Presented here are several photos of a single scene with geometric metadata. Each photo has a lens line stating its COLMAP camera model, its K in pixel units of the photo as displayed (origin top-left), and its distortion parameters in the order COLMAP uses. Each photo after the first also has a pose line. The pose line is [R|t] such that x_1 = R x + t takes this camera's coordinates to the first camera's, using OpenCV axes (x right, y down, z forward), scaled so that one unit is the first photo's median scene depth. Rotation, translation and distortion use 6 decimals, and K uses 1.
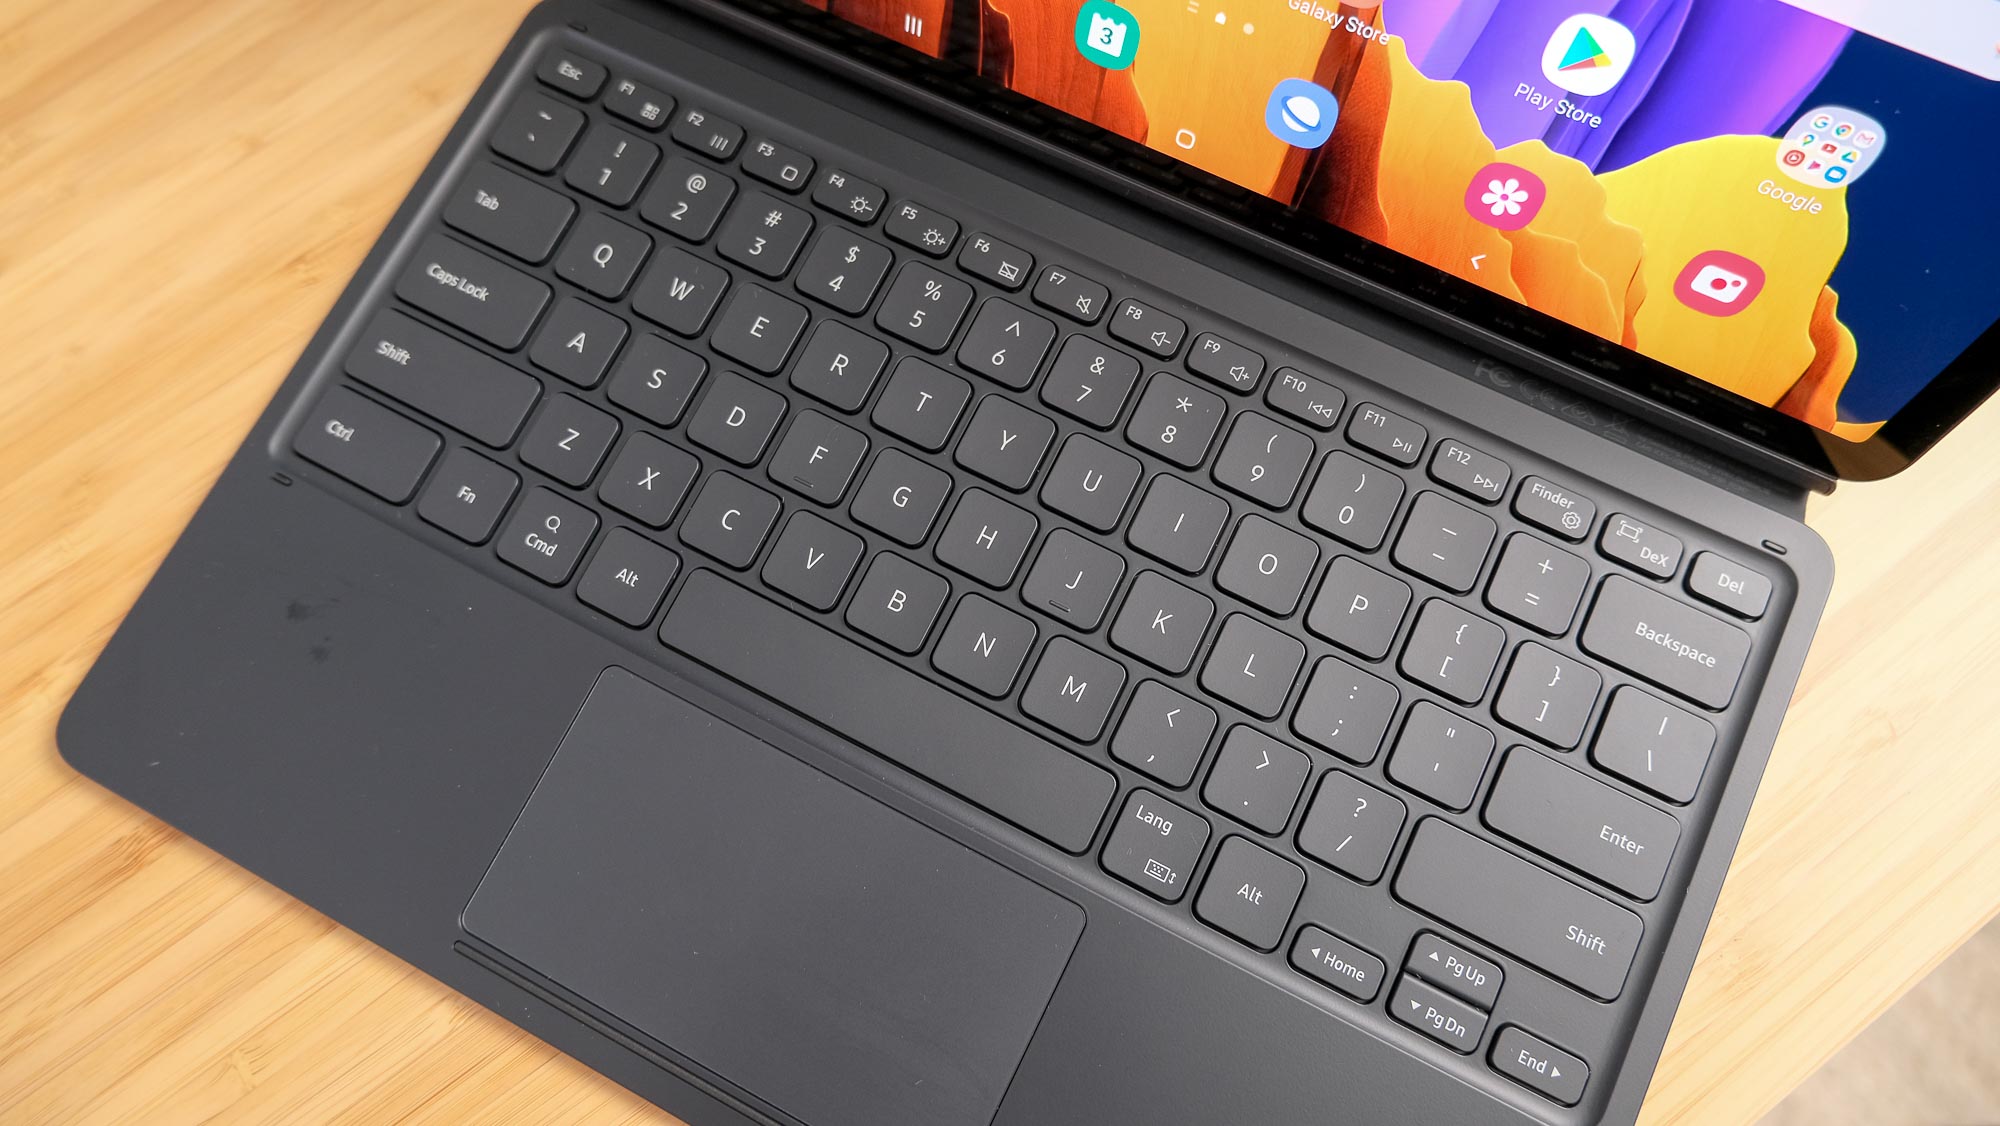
lens RADIAL K [[1176.0, 0, 1053.5], [0, 1176.0, 471.3], [0, 0, 1]] dist [0.002419, 0.000278]
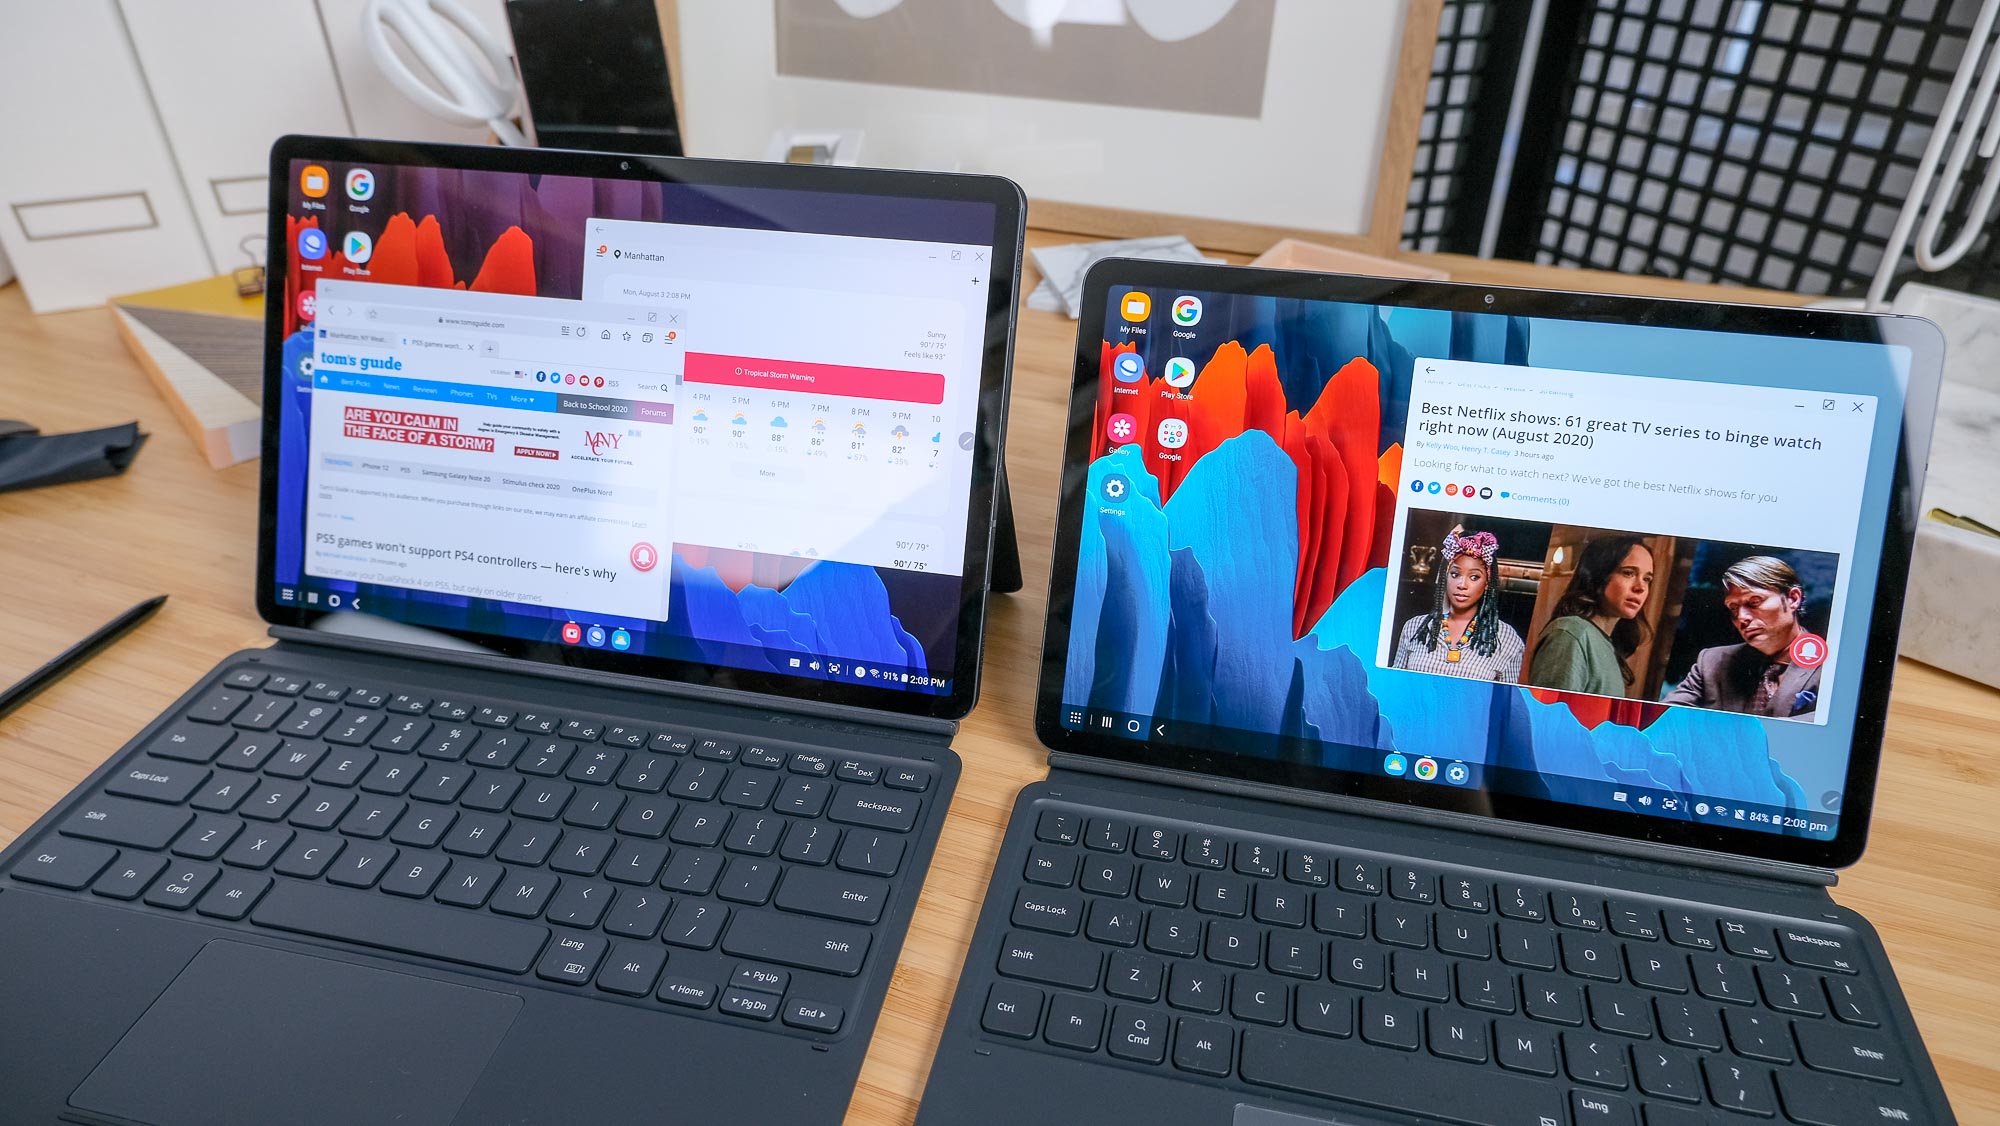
lens RADIAL K [[1284.6, 0, 975.2], [0, 1284.6, 586.7], [0, 0, 1]] dist [0.001893, 0.000992]
pose [[0.975499, -0.100083, 0.195920, 0.327969], [0.206220, 0.726213, -0.655810, 1.209731], [-0.076644, 0.680145, 0.729060, -0.646368]]
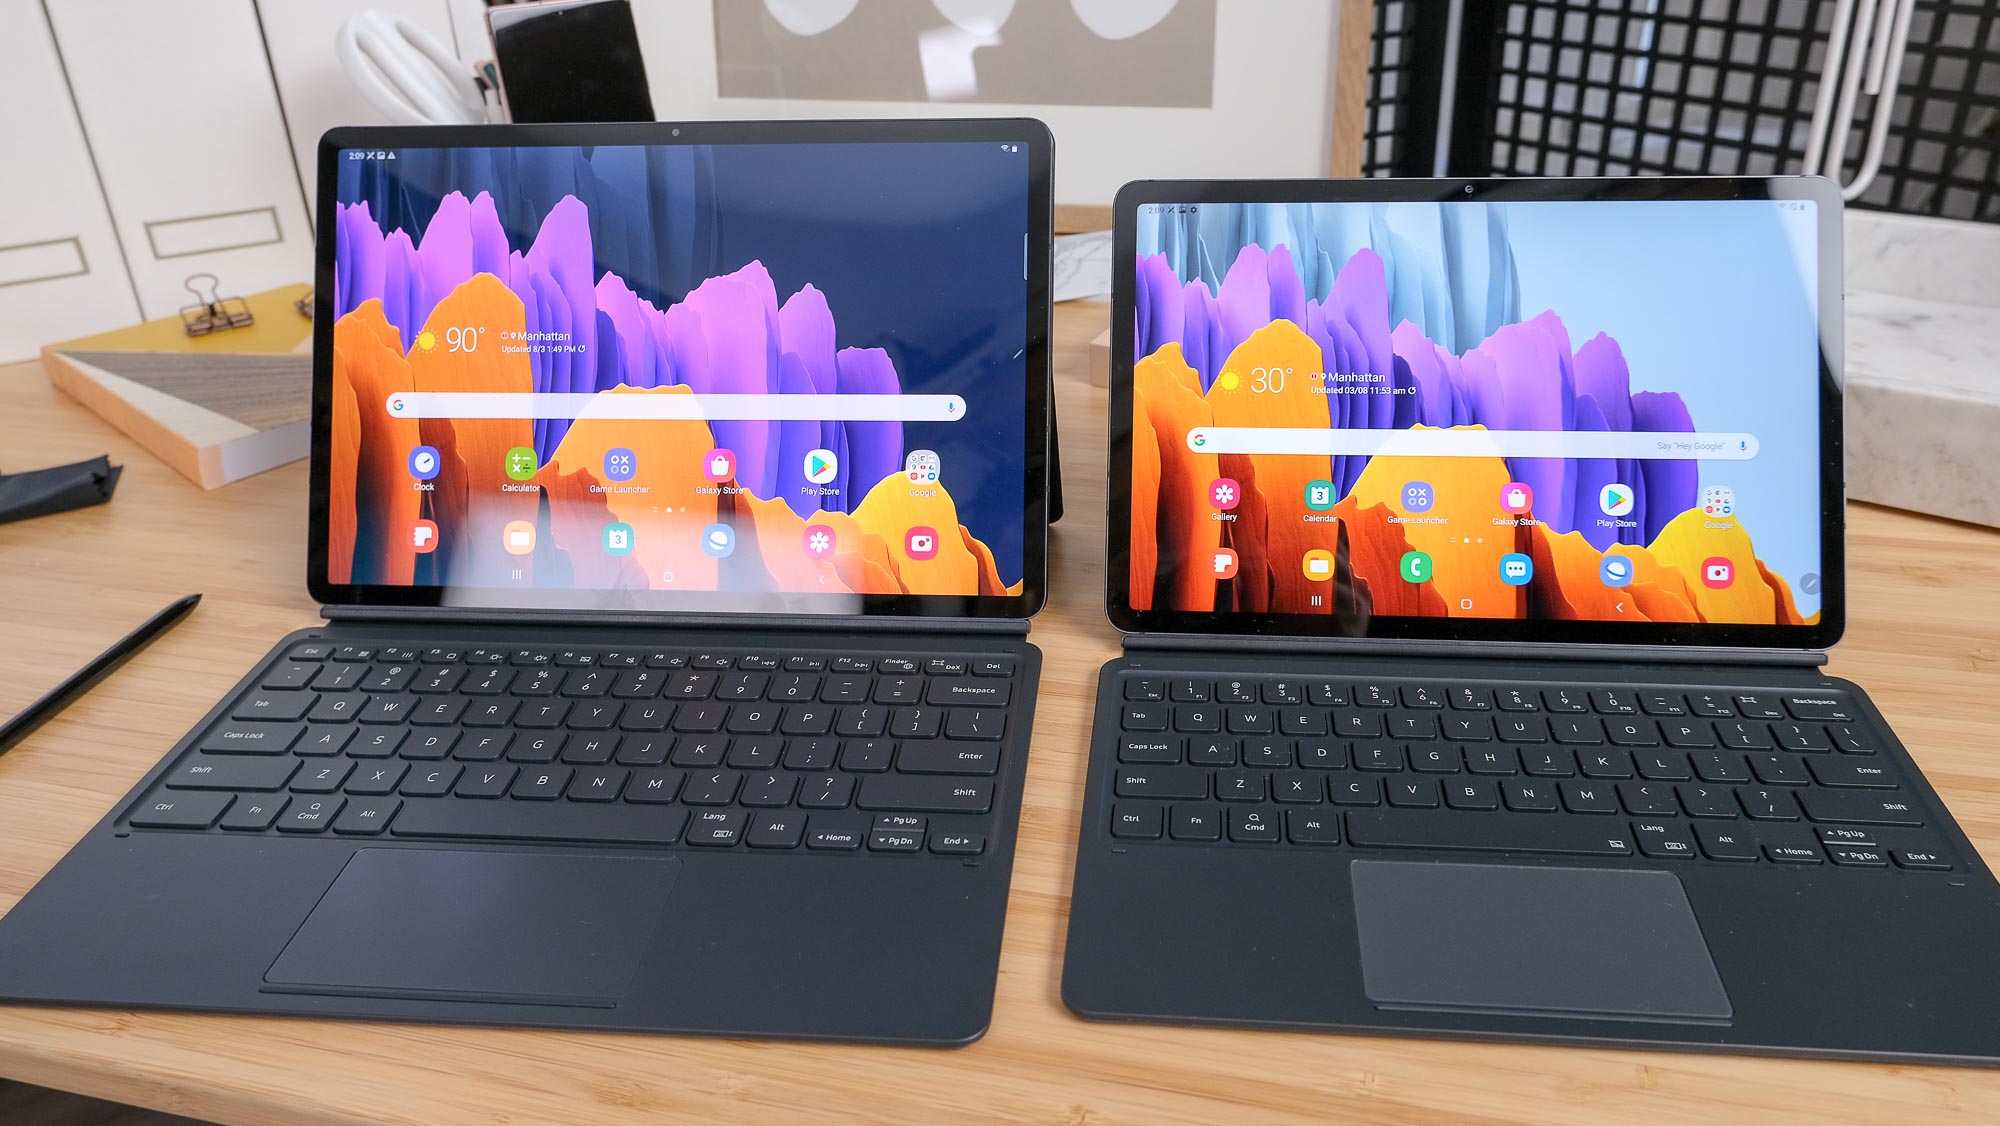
lens RADIAL K [[1512.6, 0, 1000.0], [0, 1512.6, 563.0], [0, 0, 1]] dist [0.000707, -0.000405]
pose [[0.942112, -0.152779, 0.298467, -0.121879], [0.325944, 0.626086, -0.708362, 1.755611], [-0.078643, 0.764641, 0.639640, -0.705915]]
